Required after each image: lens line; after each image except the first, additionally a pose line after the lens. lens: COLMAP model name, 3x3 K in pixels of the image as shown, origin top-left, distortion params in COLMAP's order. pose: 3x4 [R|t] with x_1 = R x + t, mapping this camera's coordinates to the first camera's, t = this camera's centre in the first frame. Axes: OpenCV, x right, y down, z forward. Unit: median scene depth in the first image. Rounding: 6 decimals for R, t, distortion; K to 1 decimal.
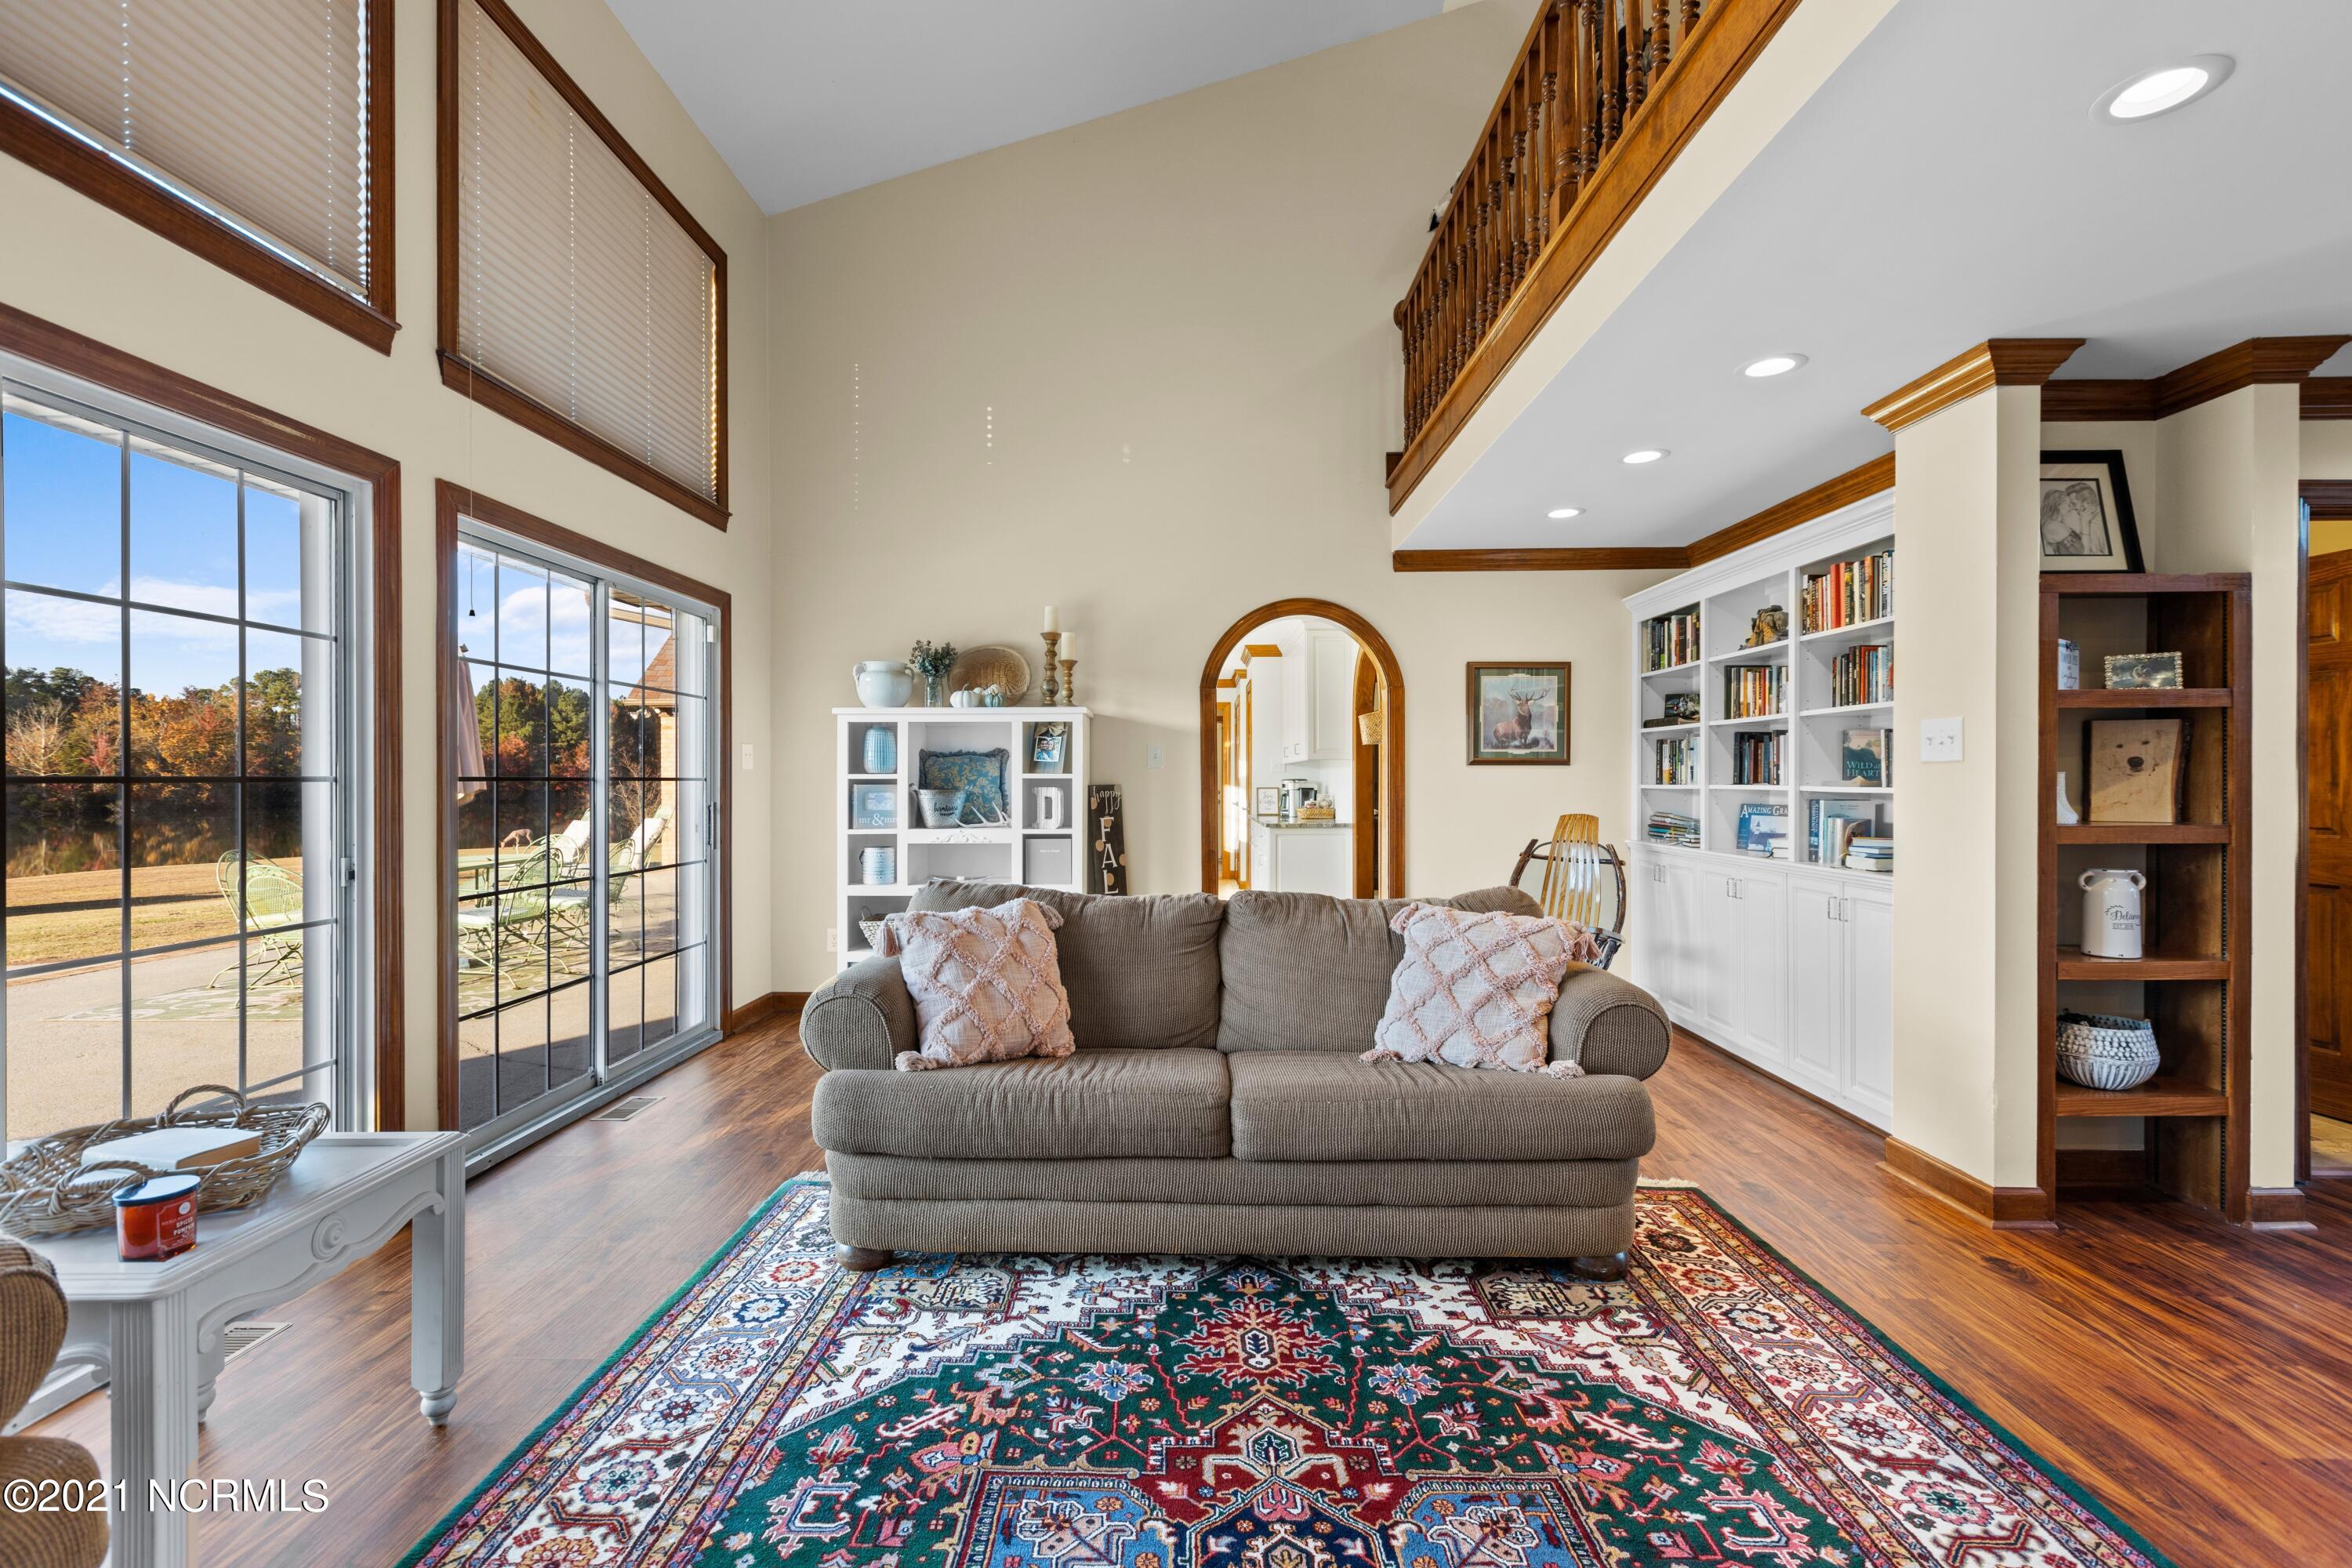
lens RADIAL K [[1053.5, 0, 1172.3], [0, 1053.5, 777.9], [0, 0, 1]] dist [0.002079, -0.001431]
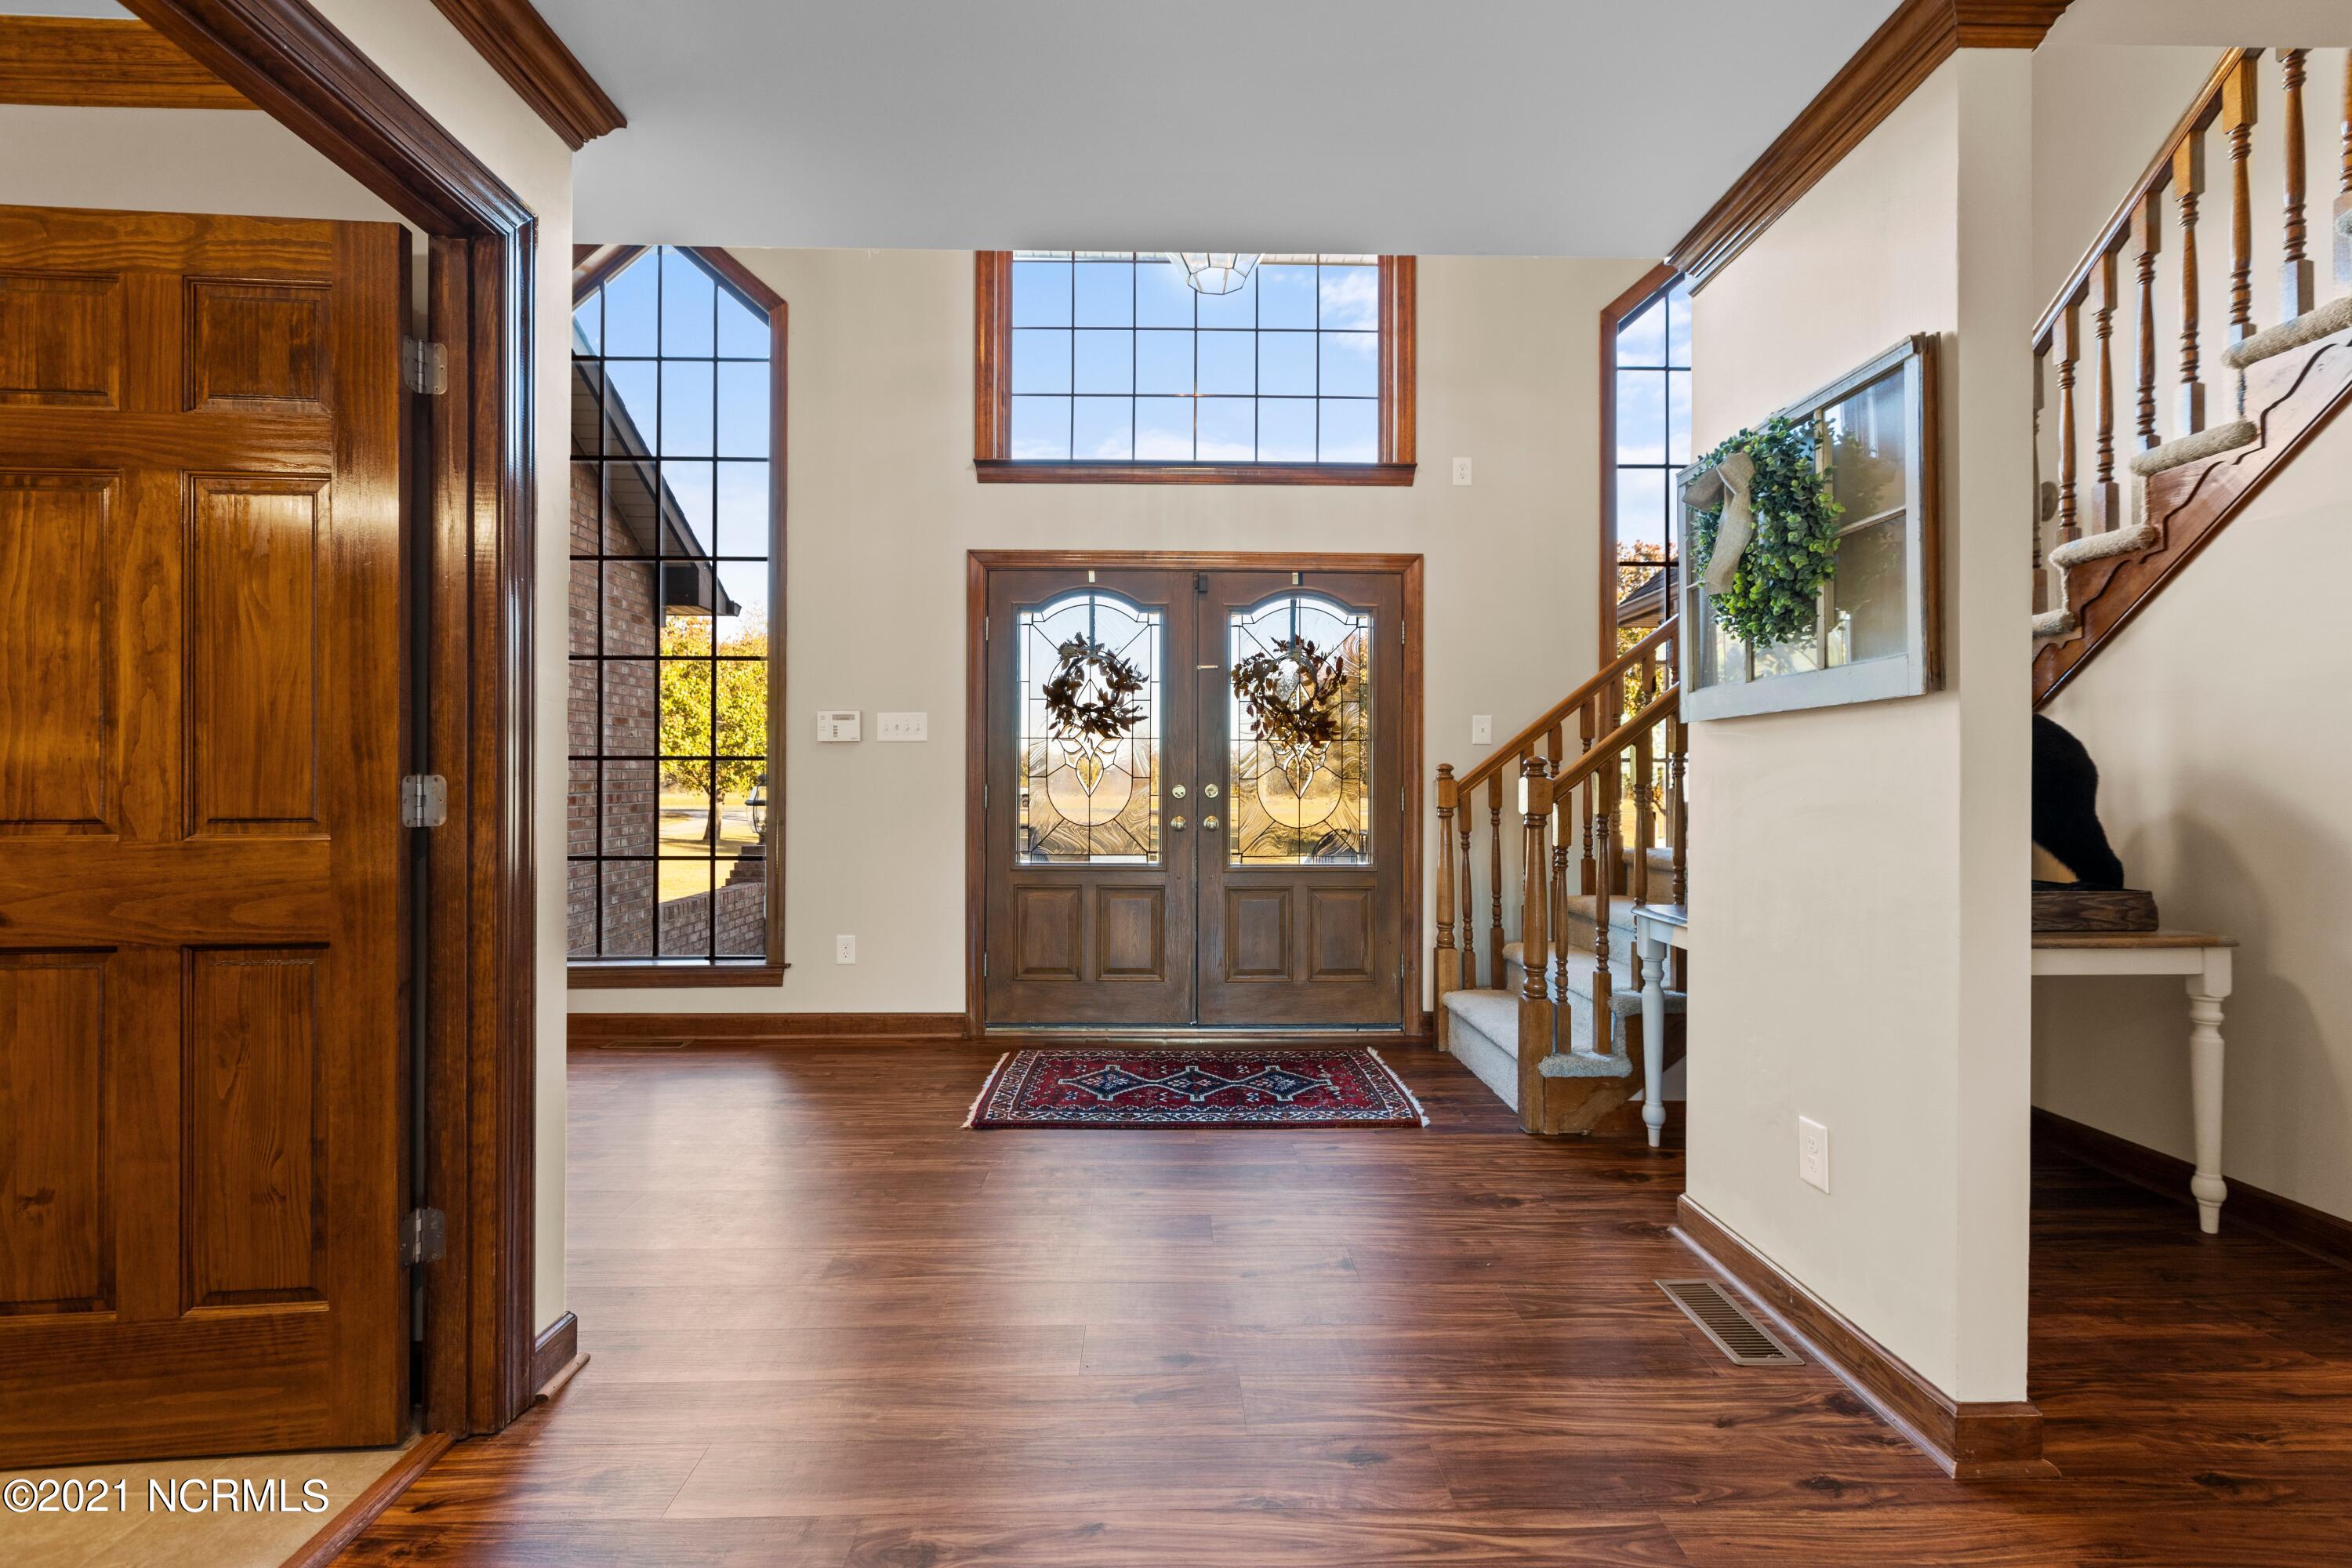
lens RADIAL K [[1039.6, 0, 1170.5], [0, 1039.6, 783.5], [0, 0, 1]] dist [0.002334, -0.000273]
pose [[-0.031110, 0.004050, 0.999508, 0.959718], [-0.003171, 0.999986, -0.004151, 0.049155], [-0.999511, -0.003299, -0.031097, 0.834639]]
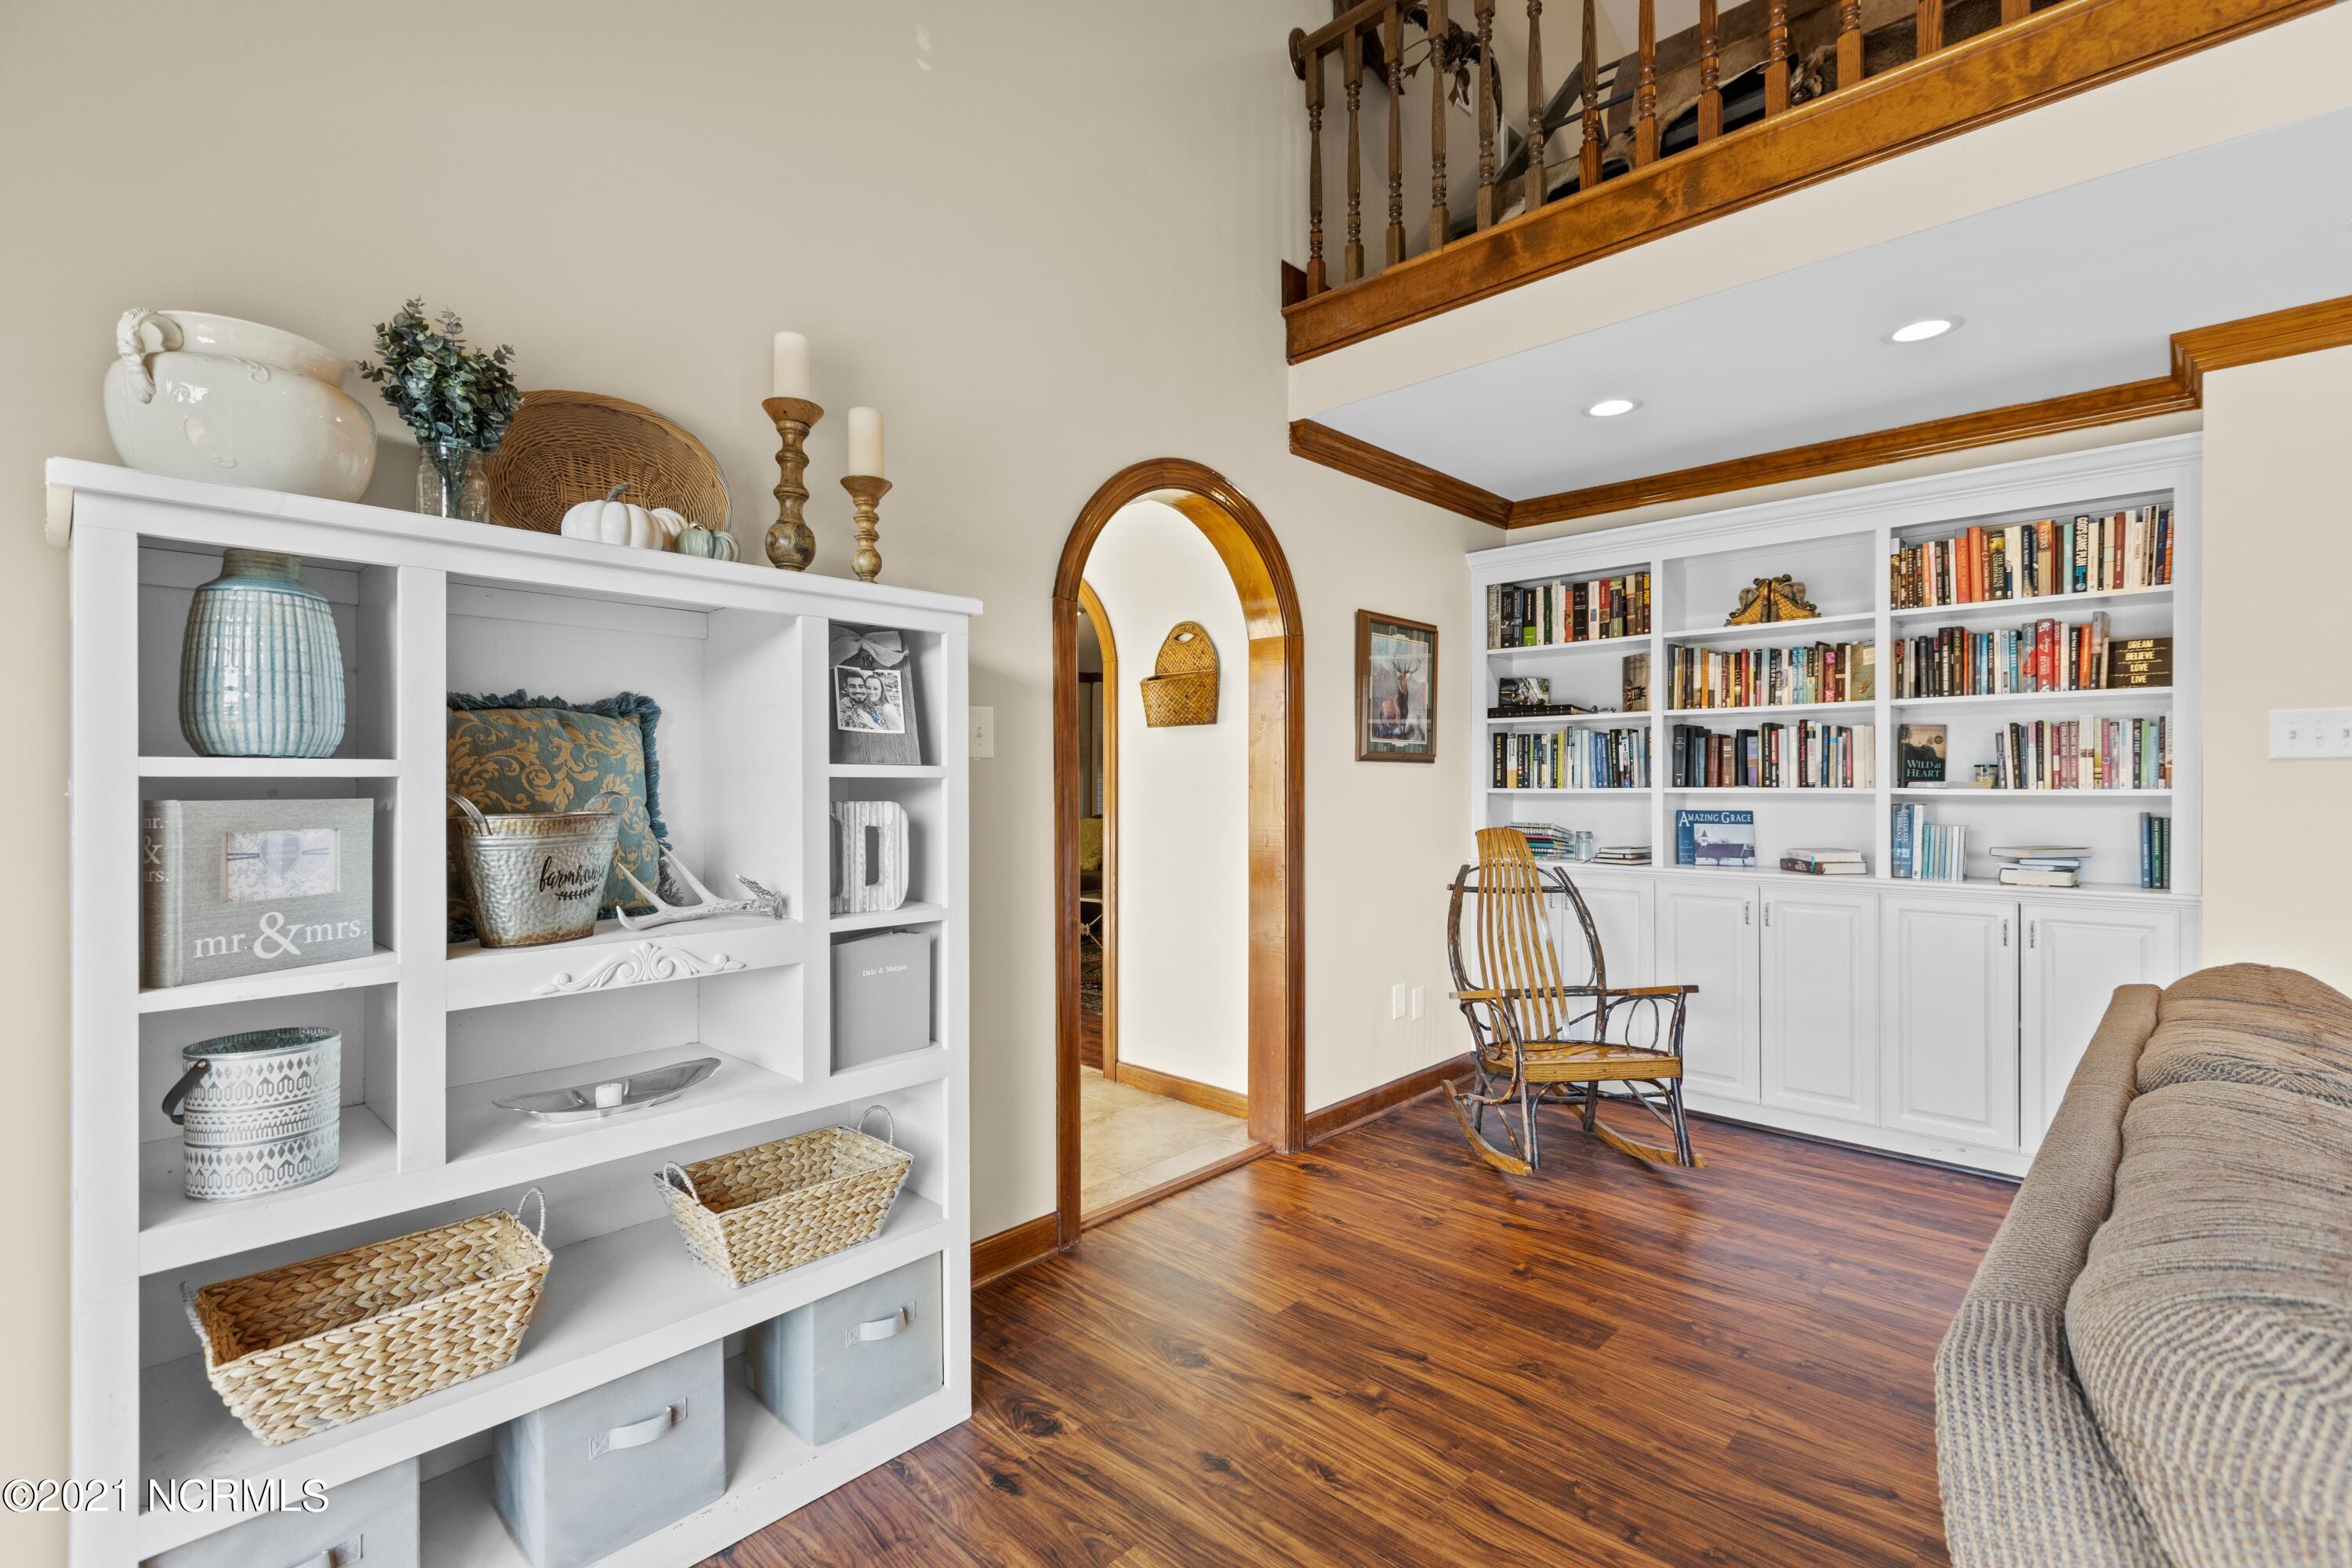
lens RADIAL K [[1050.5, 0, 1176.0], [0, 1050.5, 784.0], [0, 0, 1]] dist [0.002523, -0.001118]
pose [[0.675386, -0.000700, 0.737464, -0.665364], [0.000612, 1.000000, 0.000388, 0.005646], [-0.737464, 0.000190, 0.675387, 1.380014]]
